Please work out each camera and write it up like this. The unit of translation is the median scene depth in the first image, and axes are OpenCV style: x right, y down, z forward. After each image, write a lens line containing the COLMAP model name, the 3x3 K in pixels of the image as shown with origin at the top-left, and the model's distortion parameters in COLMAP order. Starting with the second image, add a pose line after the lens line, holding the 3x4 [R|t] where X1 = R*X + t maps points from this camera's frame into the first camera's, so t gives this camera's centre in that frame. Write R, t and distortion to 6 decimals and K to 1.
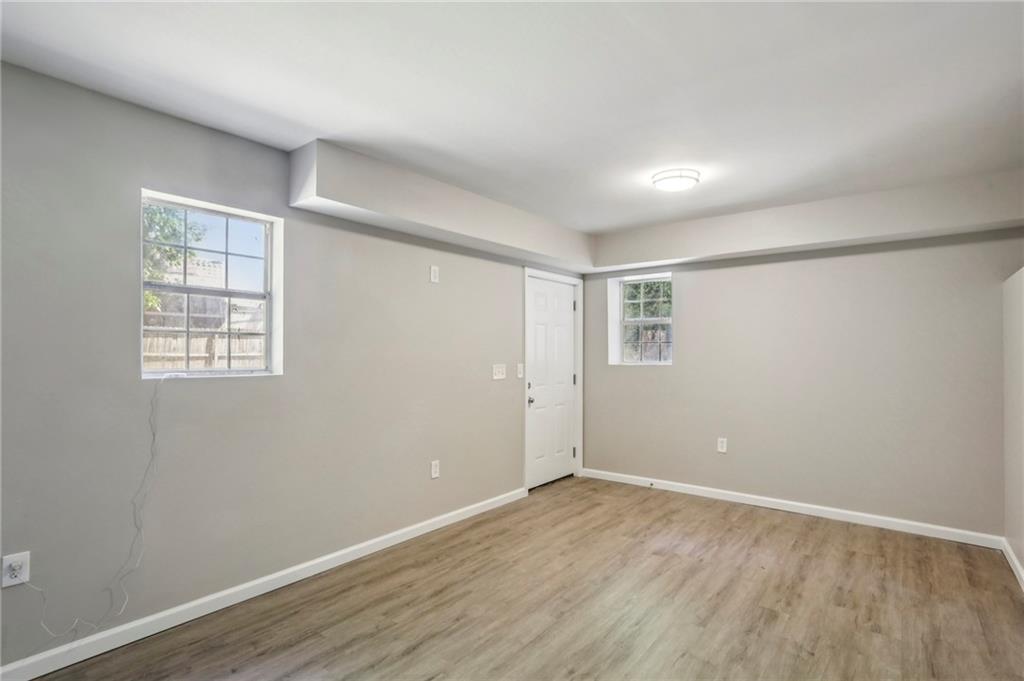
lens RADIAL K [[512.0, 0, 505.2], [0, 512.0, 340.2], [0, 0, 1]] dist [-0.040624, 0.021975]
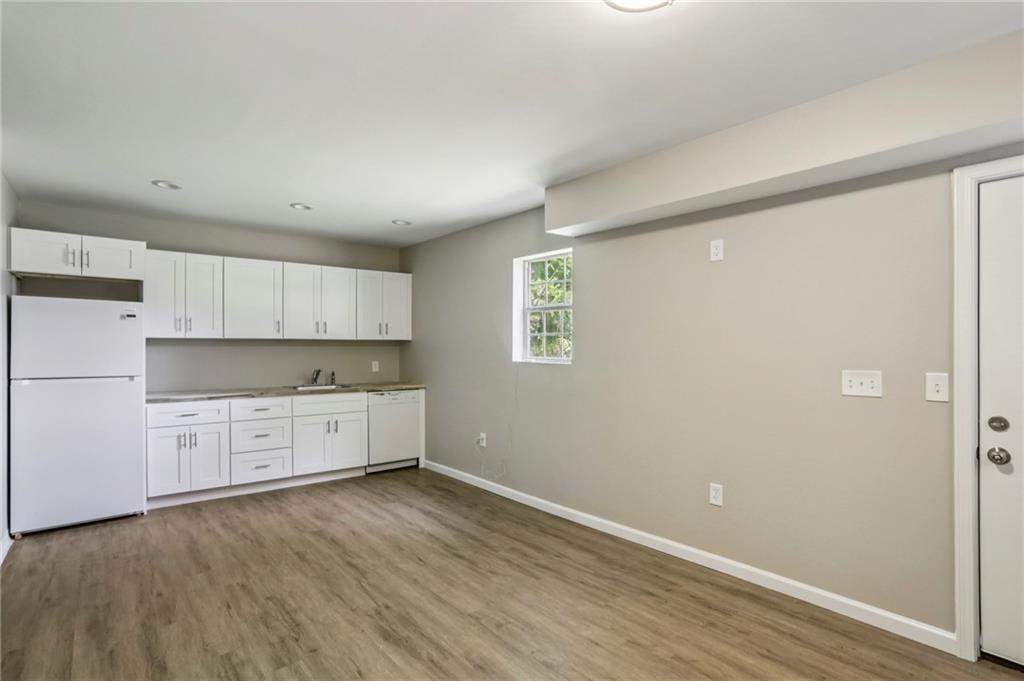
lens RADIAL K [[497.2, 0, 512.0], [0, 497.2, 340.5], [0, 0, 1]] dist [-0.062786, 0.033670]
pose [[-0.189816, -0.016756, -0.981677, 0.796363], [0.019881, 0.999584, -0.020906, 0.024646], [0.981618, -0.023485, -0.189404, 0.979674]]
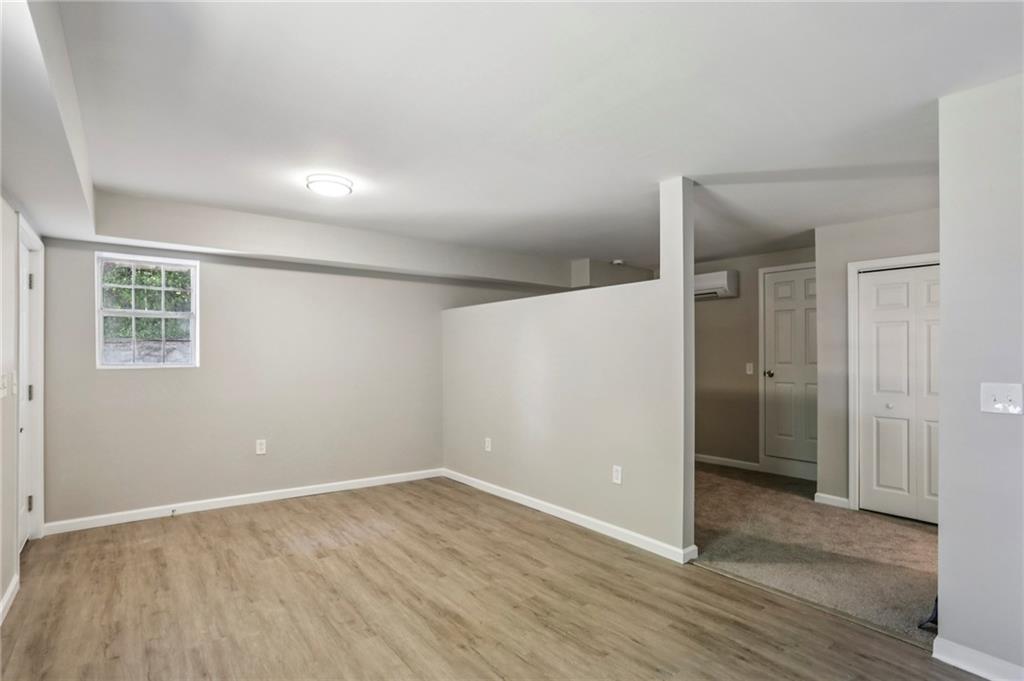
lens RADIAL K [[506.7, 0, 514.9], [0, 506.7, 352.4], [0, 0, 1]] dist [-0.066493, 0.032316]
pose [[0.223098, 0.007849, 0.974764, -0.571011], [-0.028485, 0.999593, -0.001530, 0.011937], [-0.974380, -0.027425, 0.223231, 0.425158]]
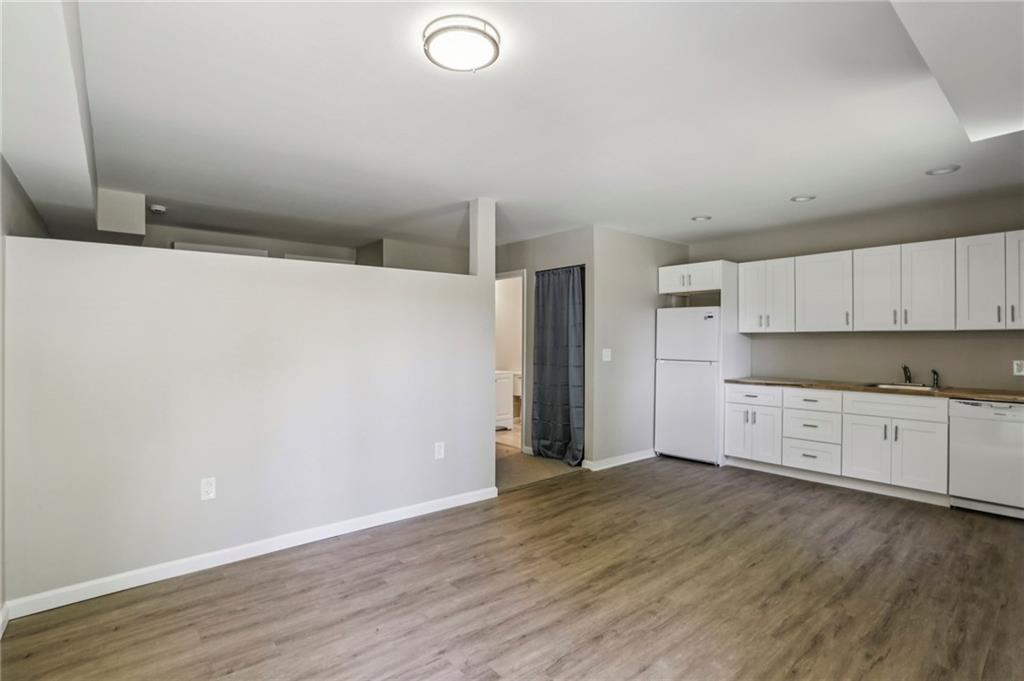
lens RADIAL K [[506.7, 0, 514.9], [0, 506.7, 352.4], [0, 0, 1]] dist [-0.066493, 0.032316]
pose [[-0.984346, -0.006030, 0.176141, 0.173505], [-0.005420, 0.999978, 0.003941, 0.035208], [-0.176161, 0.002924, -0.984357, 1.574212]]
